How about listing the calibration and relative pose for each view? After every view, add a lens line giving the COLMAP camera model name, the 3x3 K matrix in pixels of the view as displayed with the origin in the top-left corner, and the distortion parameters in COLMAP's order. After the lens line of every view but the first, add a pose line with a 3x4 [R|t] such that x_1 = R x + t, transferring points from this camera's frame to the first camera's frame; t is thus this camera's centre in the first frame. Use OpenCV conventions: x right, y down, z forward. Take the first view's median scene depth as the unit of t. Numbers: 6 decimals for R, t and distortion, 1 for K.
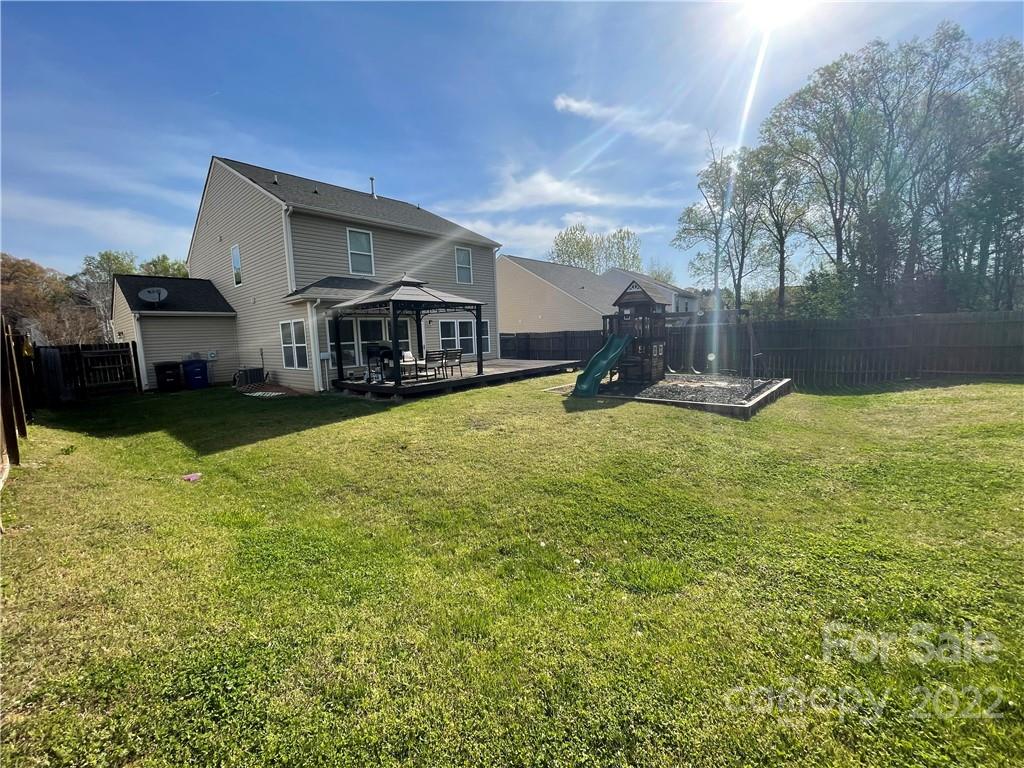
lens RADIAL K [[410.2, 0, 512.0], [0, 410.2, 384.0], [0, 0, 1]] dist [0.000460, 0.000064]
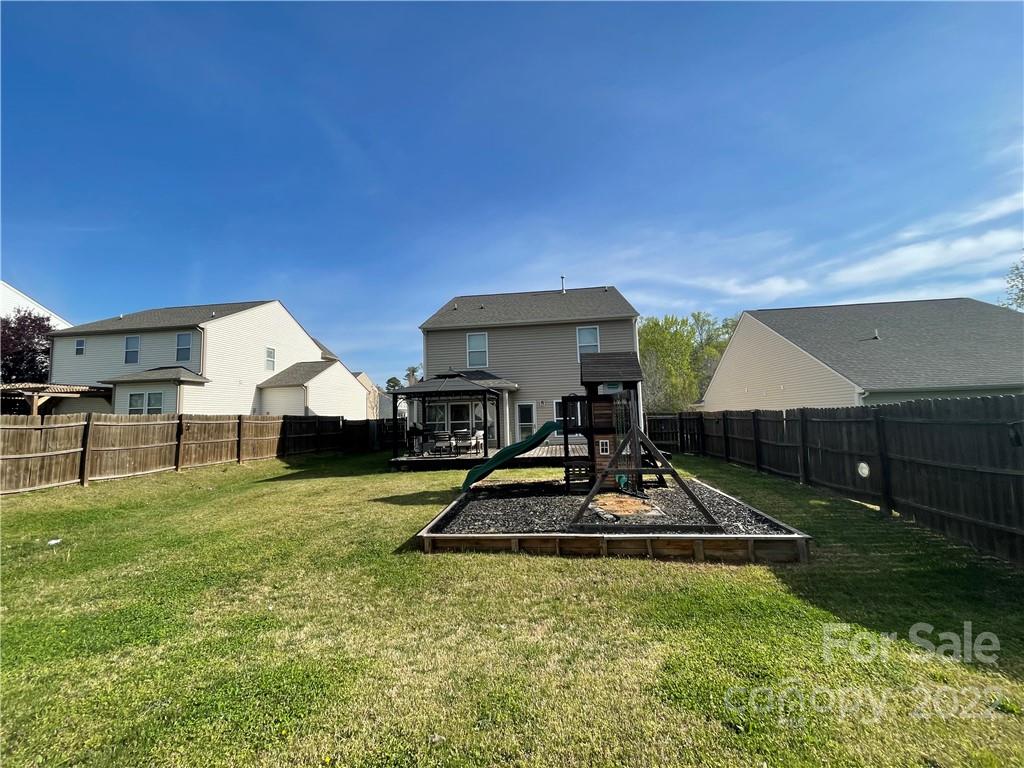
lens RADIAL K [[410.2, 0, 512.0], [0, 410.2, 384.0], [0, 0, 1]] dist [0.000460, 0.000064]
pose [[0.559530, -0.028022, -0.828336, 0.536312], [-0.098227, 0.990142, -0.099847, -0.068975], [0.822969, 0.137233, 0.551262, 0.279571]]
